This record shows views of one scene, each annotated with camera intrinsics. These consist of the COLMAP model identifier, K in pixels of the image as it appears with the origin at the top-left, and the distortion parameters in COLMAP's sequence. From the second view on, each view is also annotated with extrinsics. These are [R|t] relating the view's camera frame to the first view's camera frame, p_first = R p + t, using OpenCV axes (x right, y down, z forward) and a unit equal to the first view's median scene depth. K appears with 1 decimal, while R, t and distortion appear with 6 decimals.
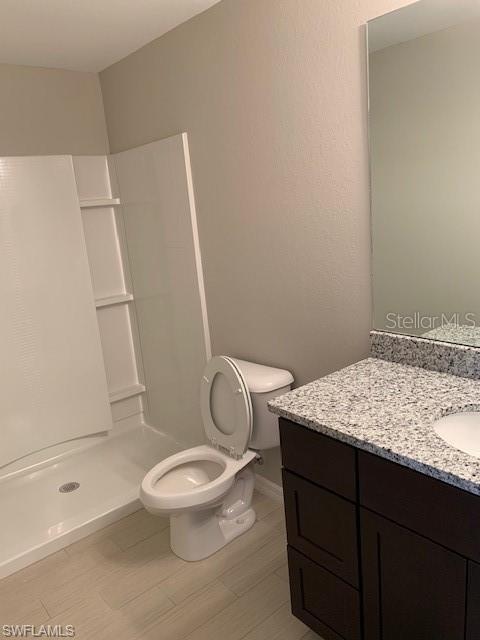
lens RADIAL K [[504.3, 0, 240.0], [0, 504.3, 320.0], [0, 0, 1]] dist [0.005981, 0.007075]
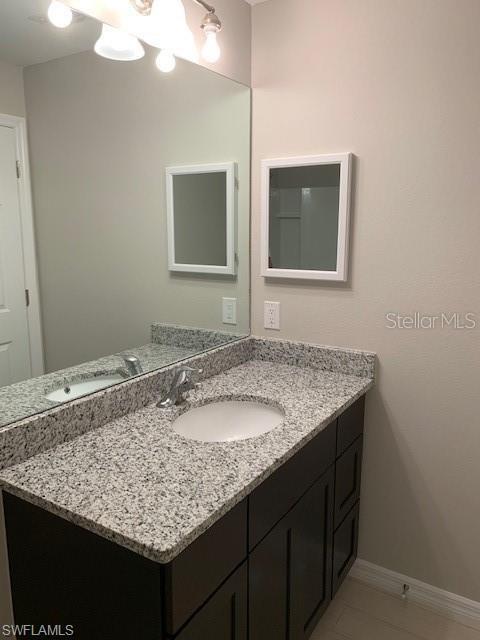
lens RADIAL K [[486.1, 0, 240.0], [0, 486.1, 320.0], [0, 0, 1]] dist [0.002849, 0.003829]
pose [[-0.307464, -0.092267, 0.947076, -0.488377], [0.249070, 0.952785, 0.173683, -0.172143], [-0.918385, 0.289289, -0.269966, 0.994142]]
